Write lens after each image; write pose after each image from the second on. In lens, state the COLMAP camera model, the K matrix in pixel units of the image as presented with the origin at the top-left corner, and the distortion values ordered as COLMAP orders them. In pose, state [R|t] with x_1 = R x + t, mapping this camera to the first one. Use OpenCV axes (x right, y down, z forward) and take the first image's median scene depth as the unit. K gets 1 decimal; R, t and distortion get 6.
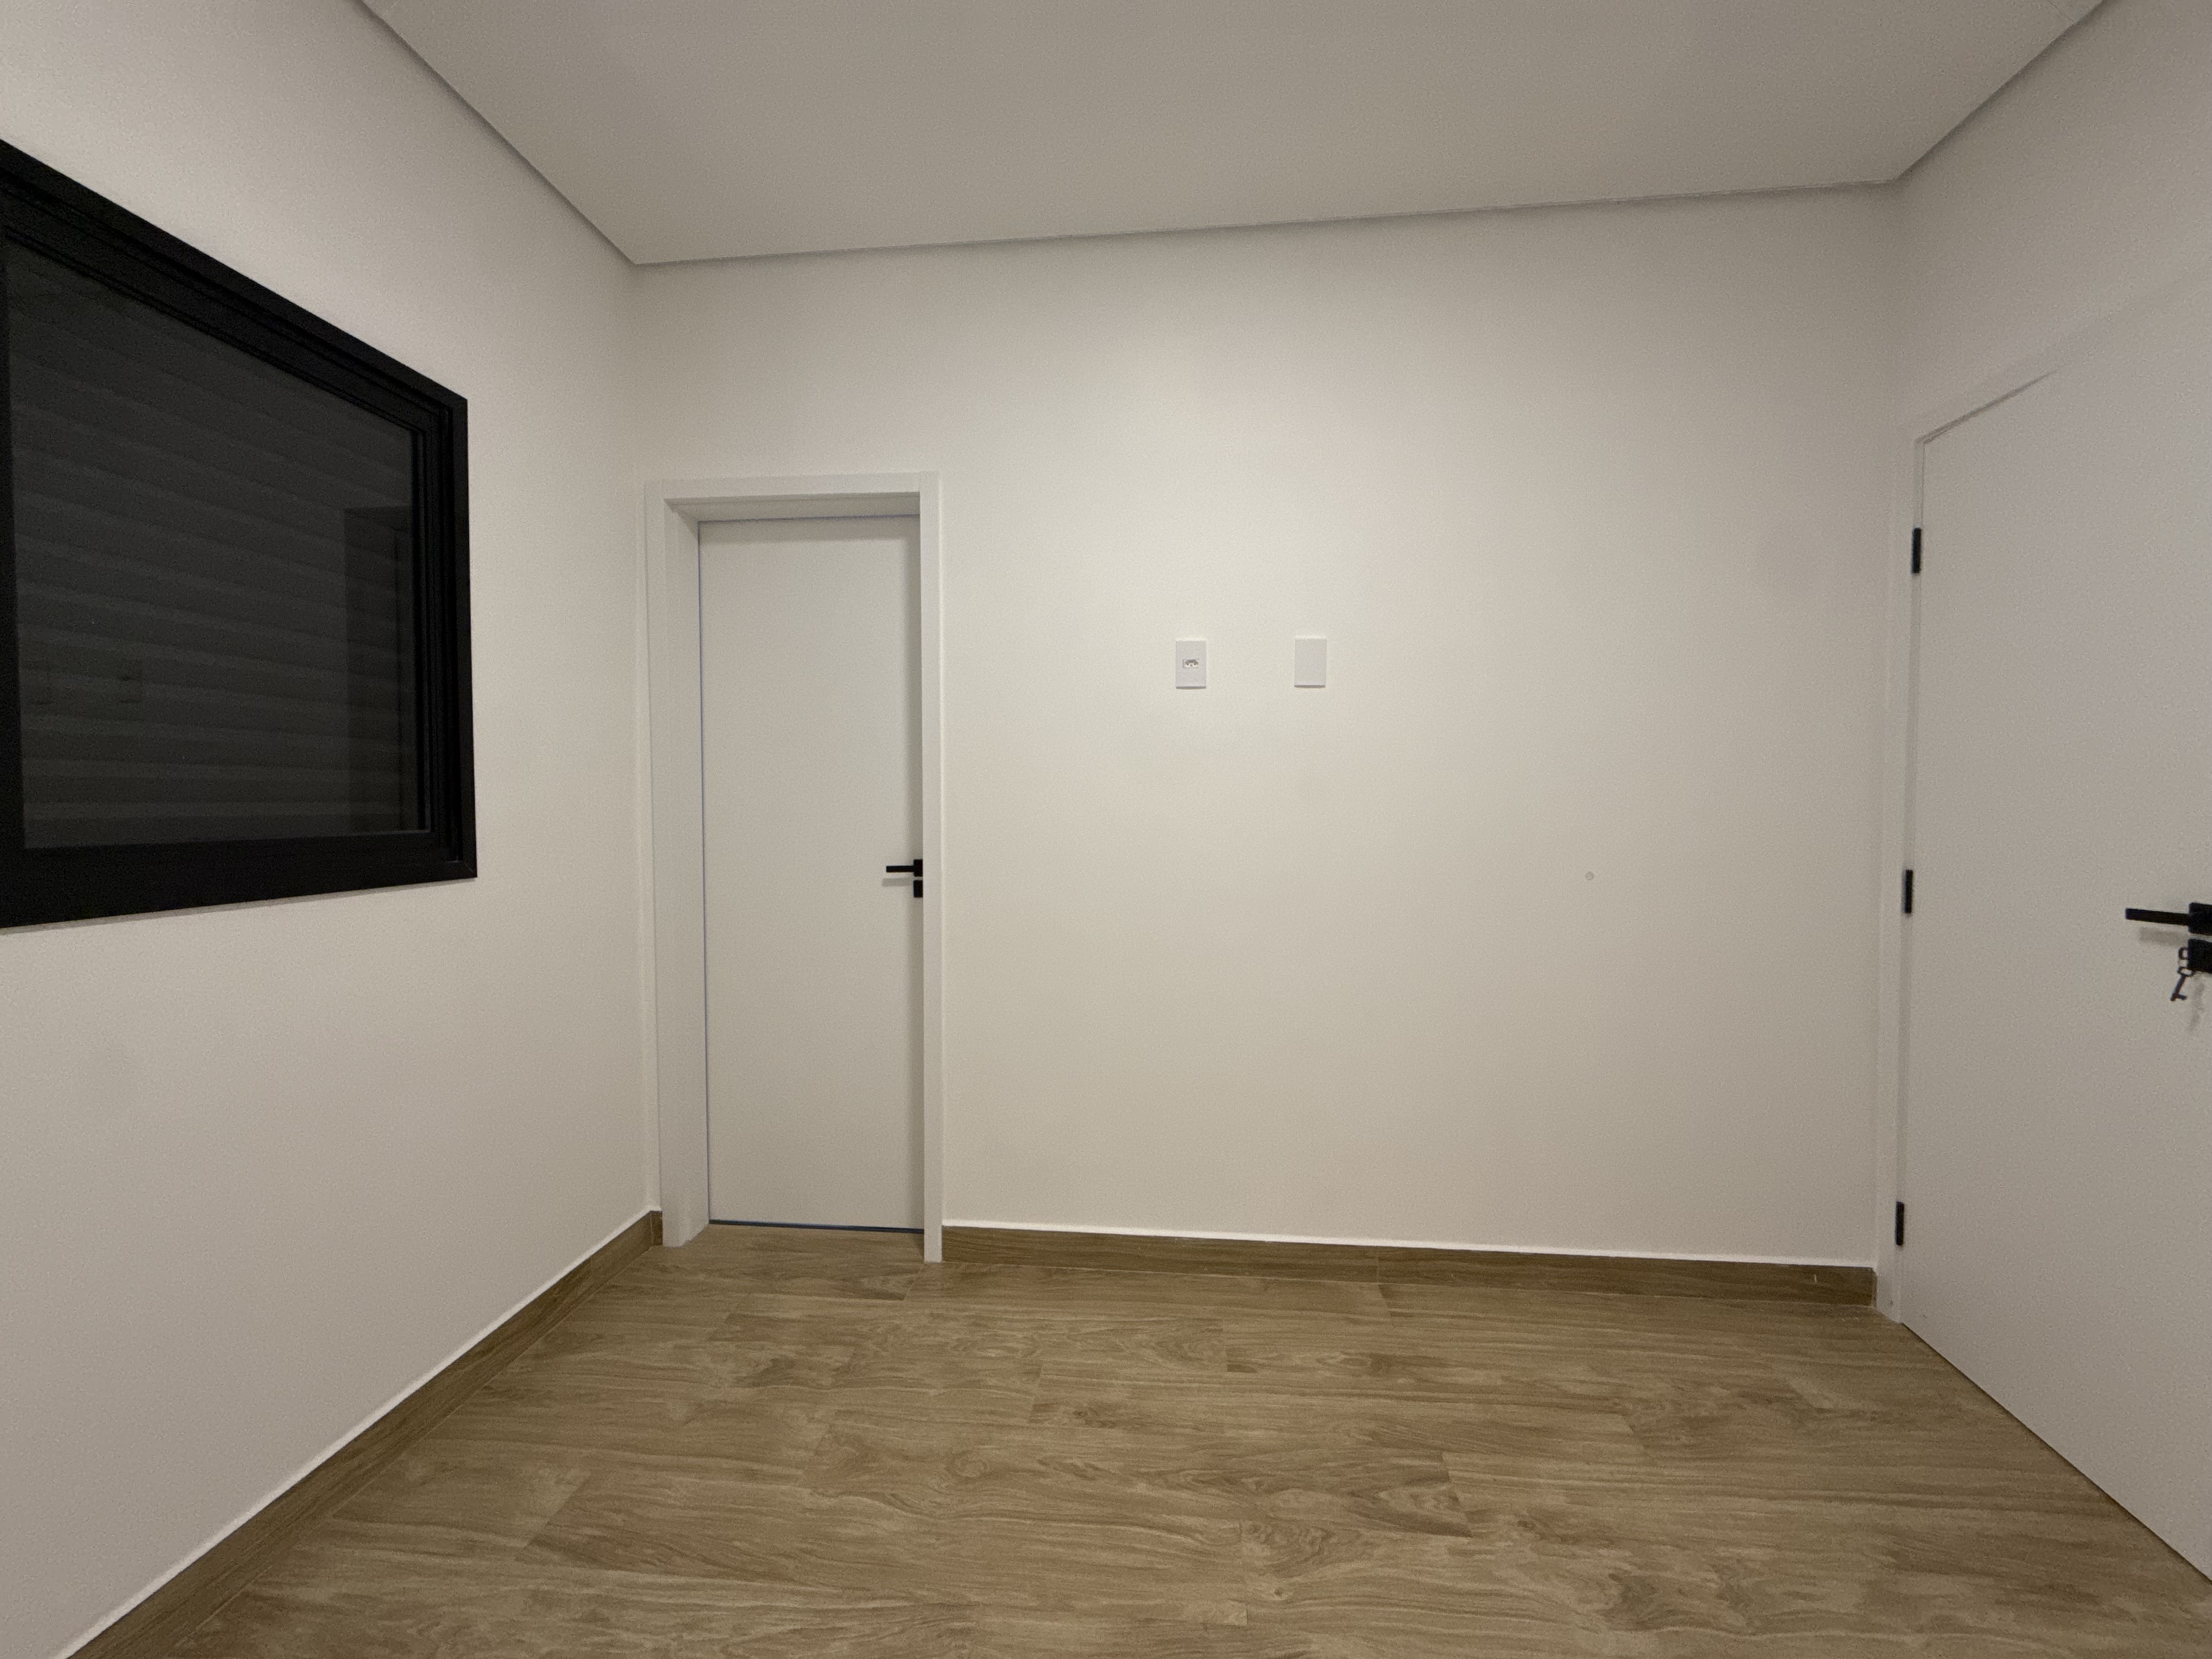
lens RADIAL K [[876.4, 0, 1116.5], [0, 876.4, 819.5], [0, 0, 1]] dist [0.001052, -0.000866]
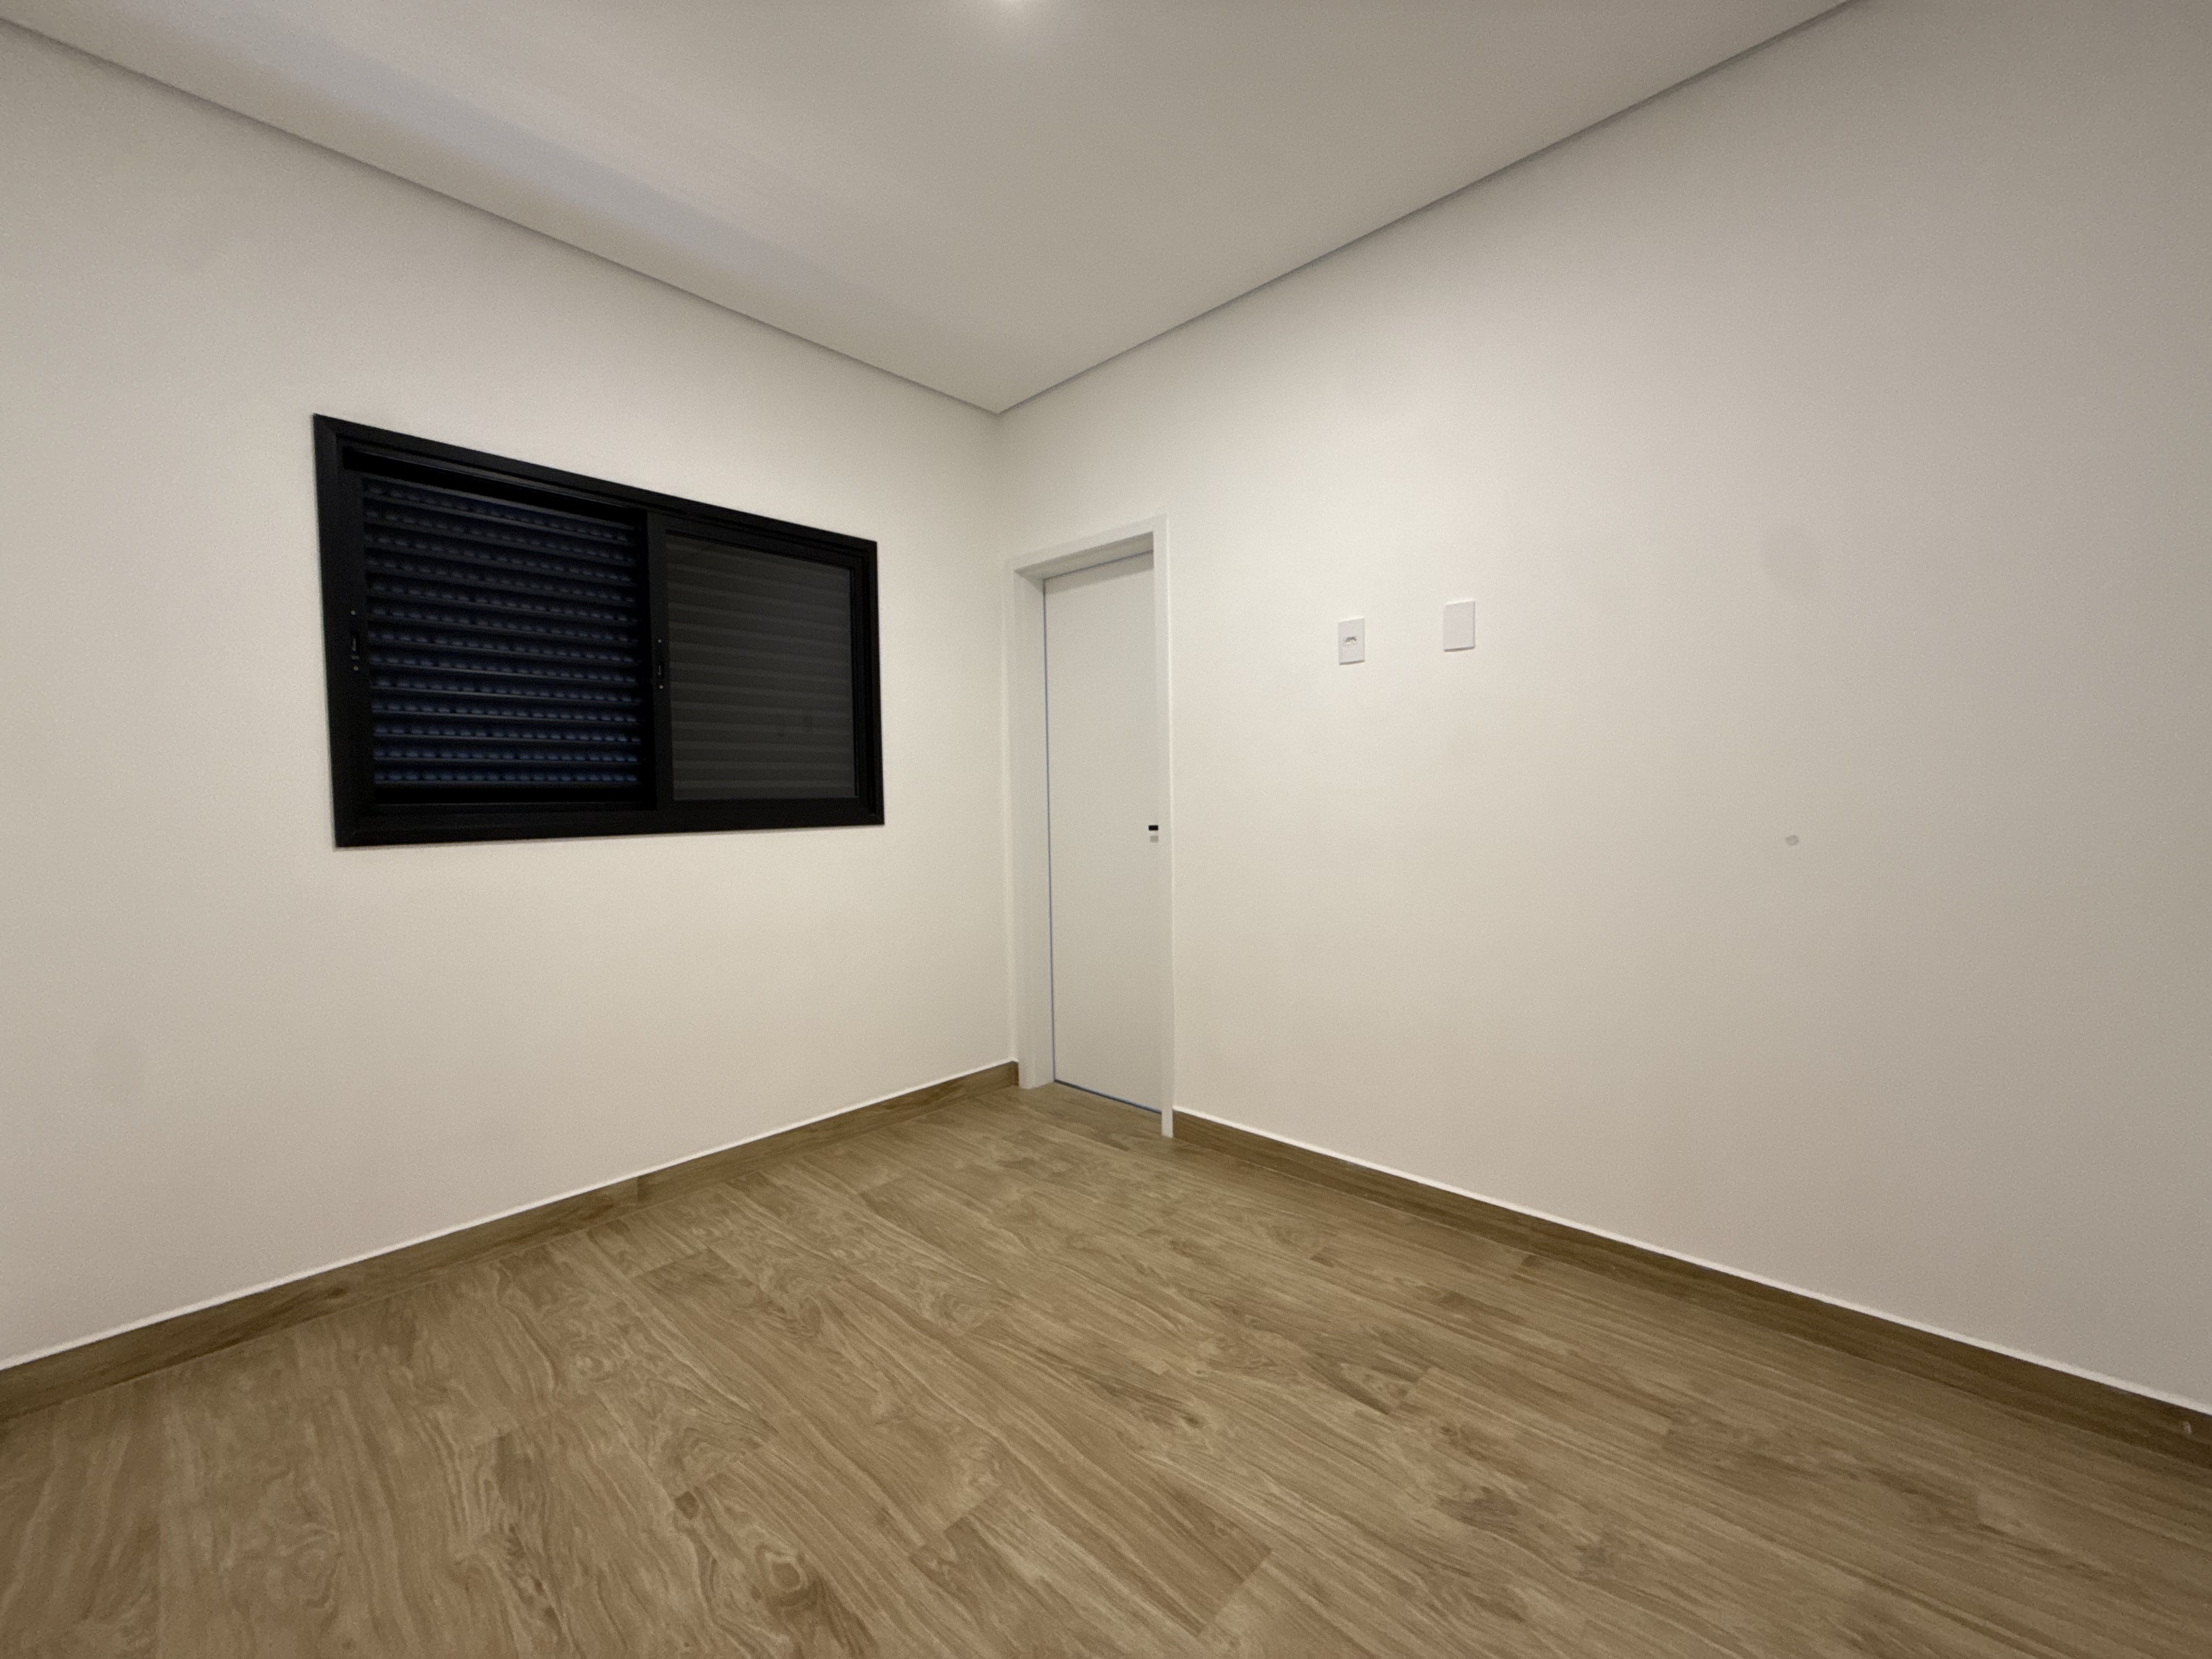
lens RADIAL K [[876.4, 0, 1097.6], [0, 876.4, 808.7], [0, 0, 1]] dist [0.001052, -0.000866]
pose [[0.789261, -0.003856, -0.614046, 0.601066], [0.005647, 0.999984, 0.000978, 0.034965], [0.614032, -0.004240, 0.789270, -0.074722]]
